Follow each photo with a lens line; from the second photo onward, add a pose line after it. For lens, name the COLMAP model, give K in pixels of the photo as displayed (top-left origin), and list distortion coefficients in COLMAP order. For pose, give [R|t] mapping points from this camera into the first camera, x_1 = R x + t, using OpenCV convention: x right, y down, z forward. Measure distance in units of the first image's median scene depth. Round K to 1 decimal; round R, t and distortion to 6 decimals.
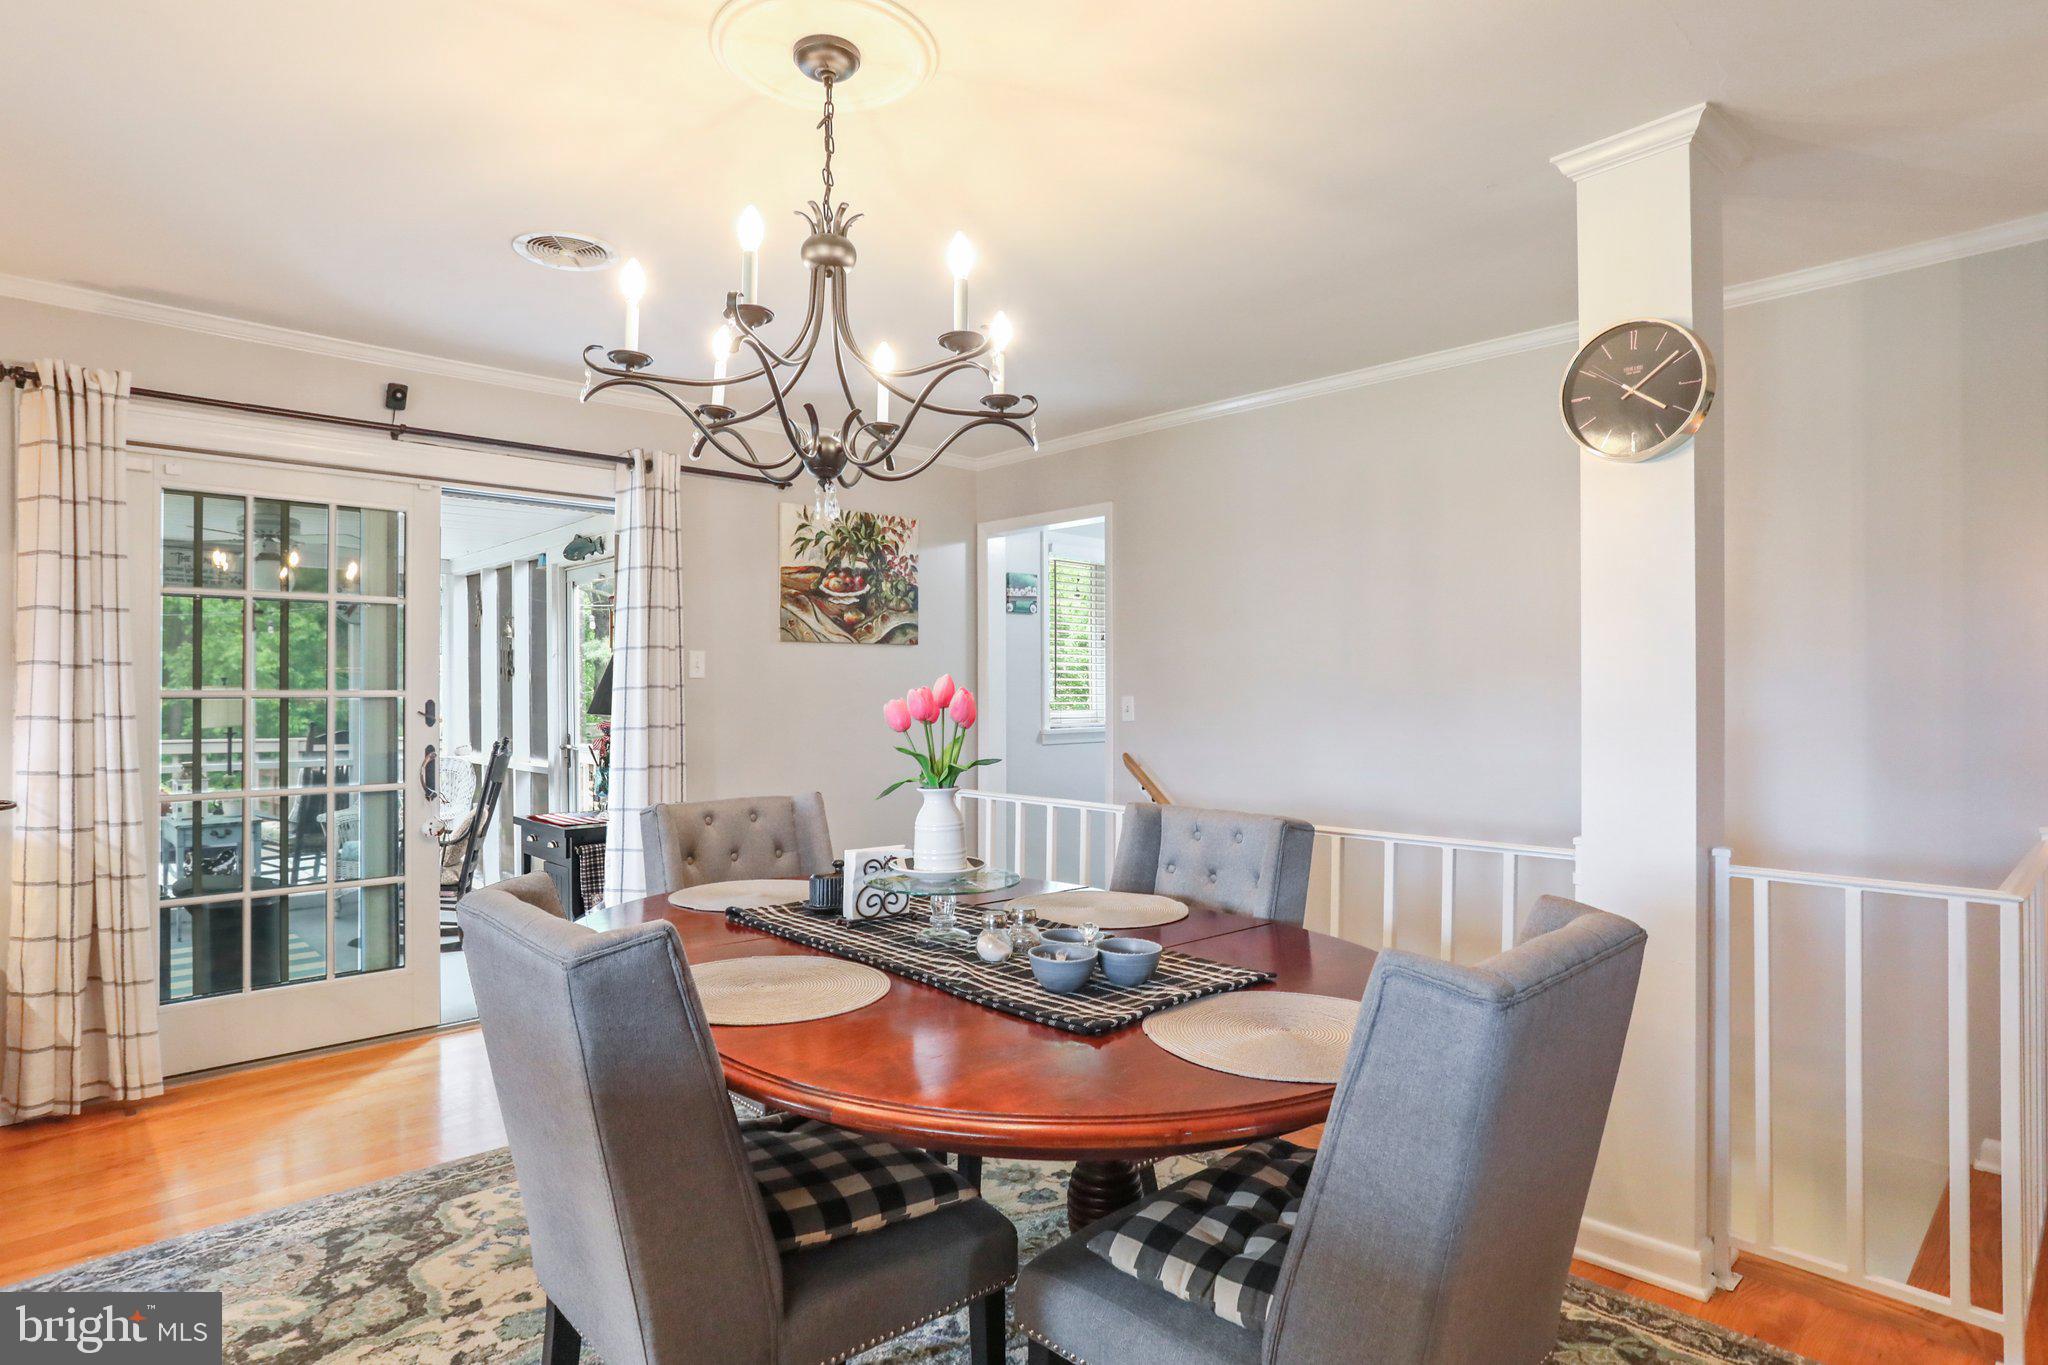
lens RADIAL K [[1125.2, 0, 1021.7], [0, 1125.2, 677.8], [0, 0, 1]] dist [-0.001178, -0.000067]
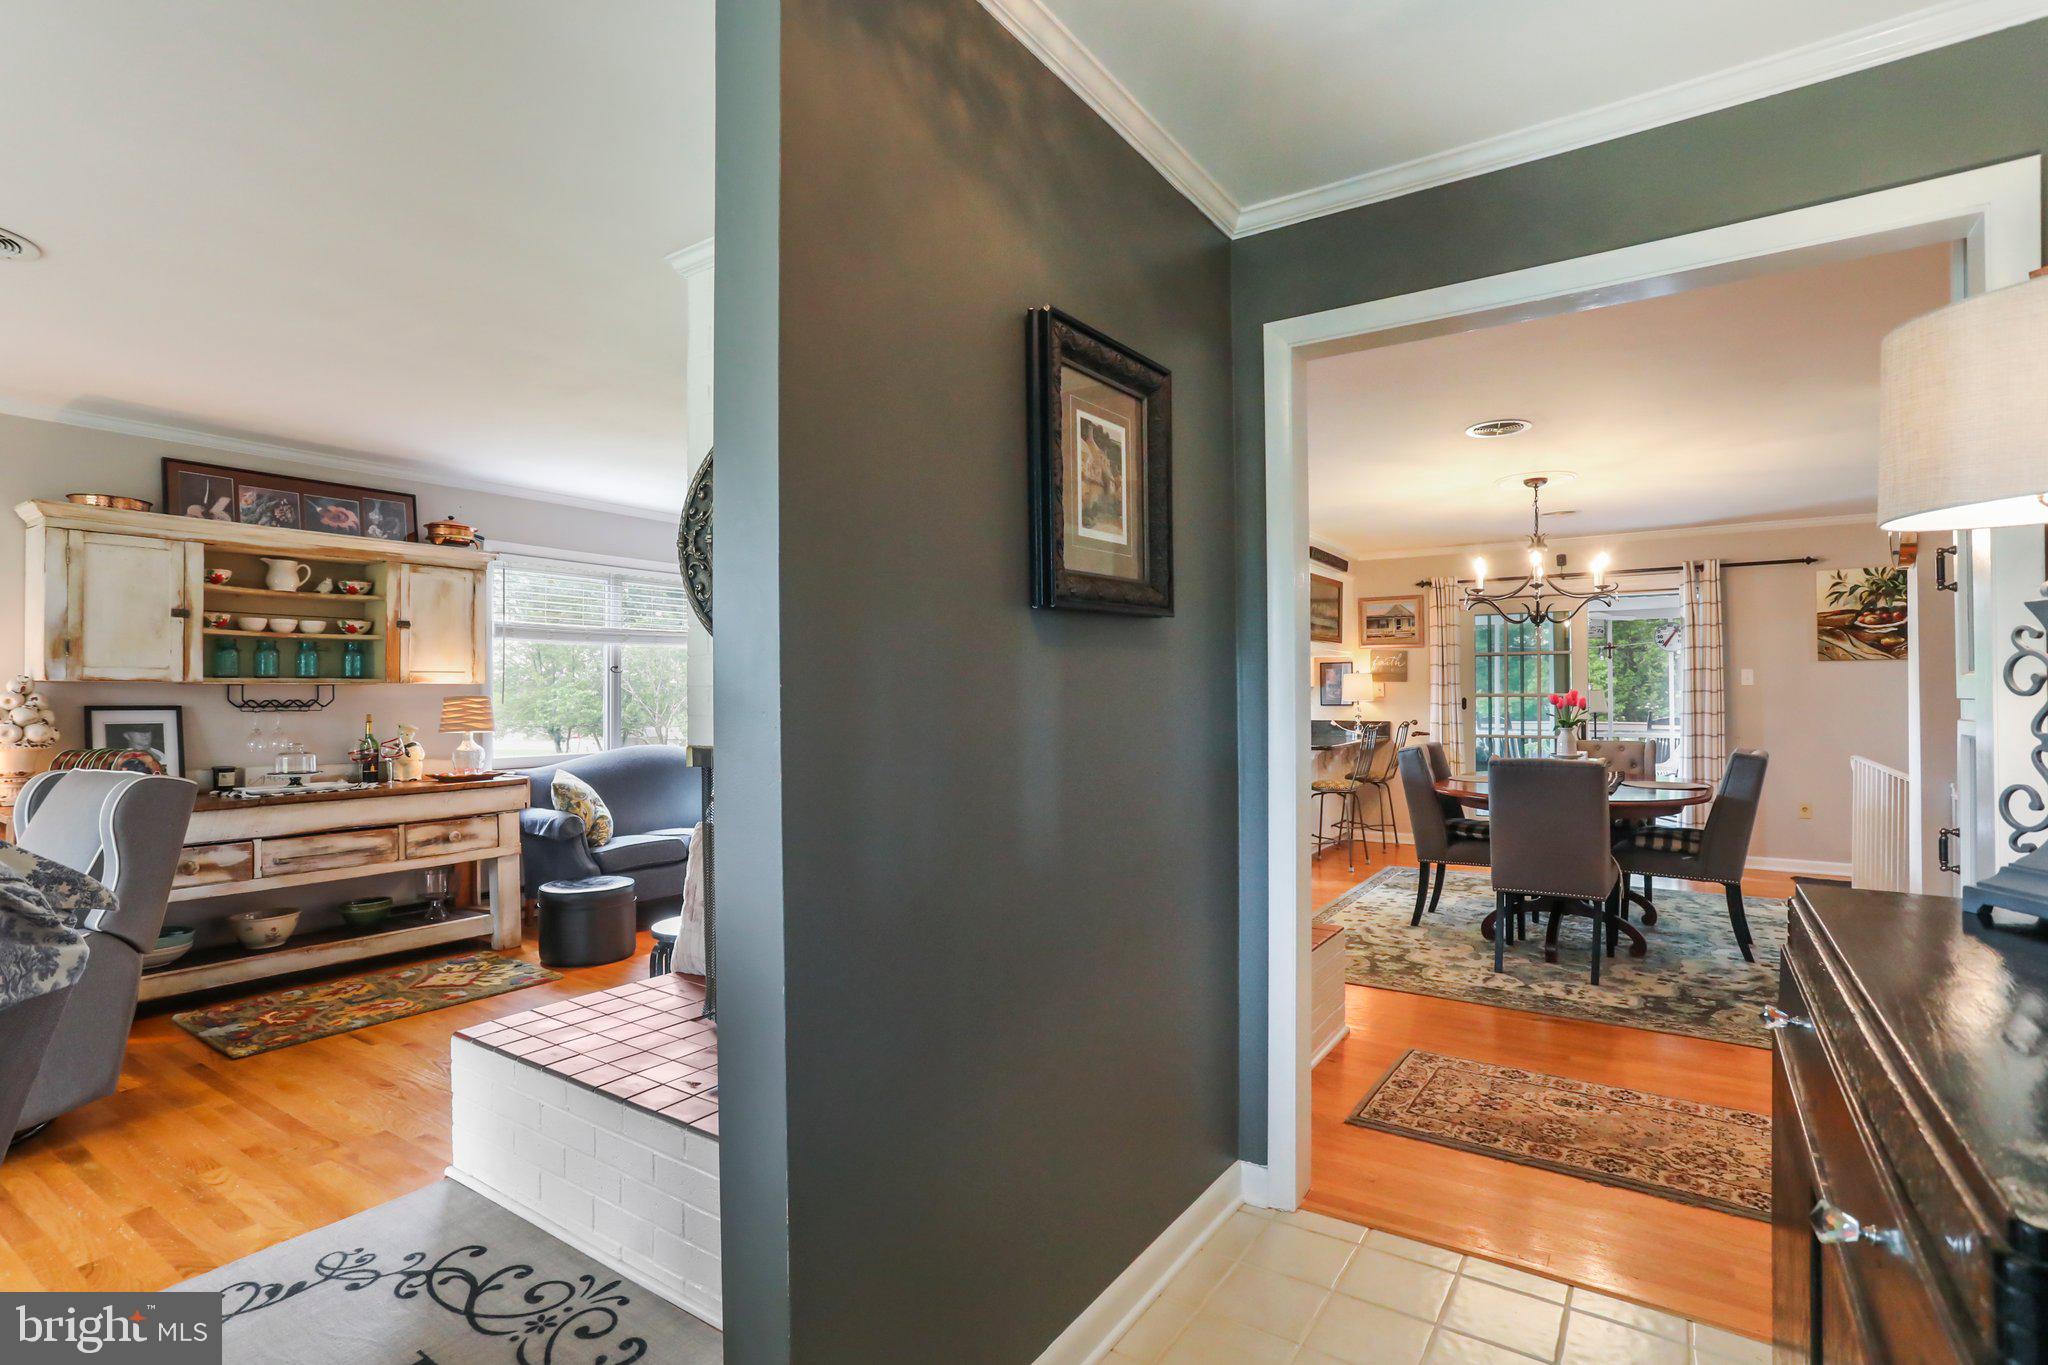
lens RADIAL K [[984.2, 0, 1019.7], [0, 984.2, 688.1], [0, 0, 1]] dist [-0.056227, 0.032379]
pose [[0.213552, -0.009123, -0.976889, 1.312276], [0.012009, 0.999905, -0.006713, 0.000484], [0.976858, -0.010298, 0.213642, -0.550985]]
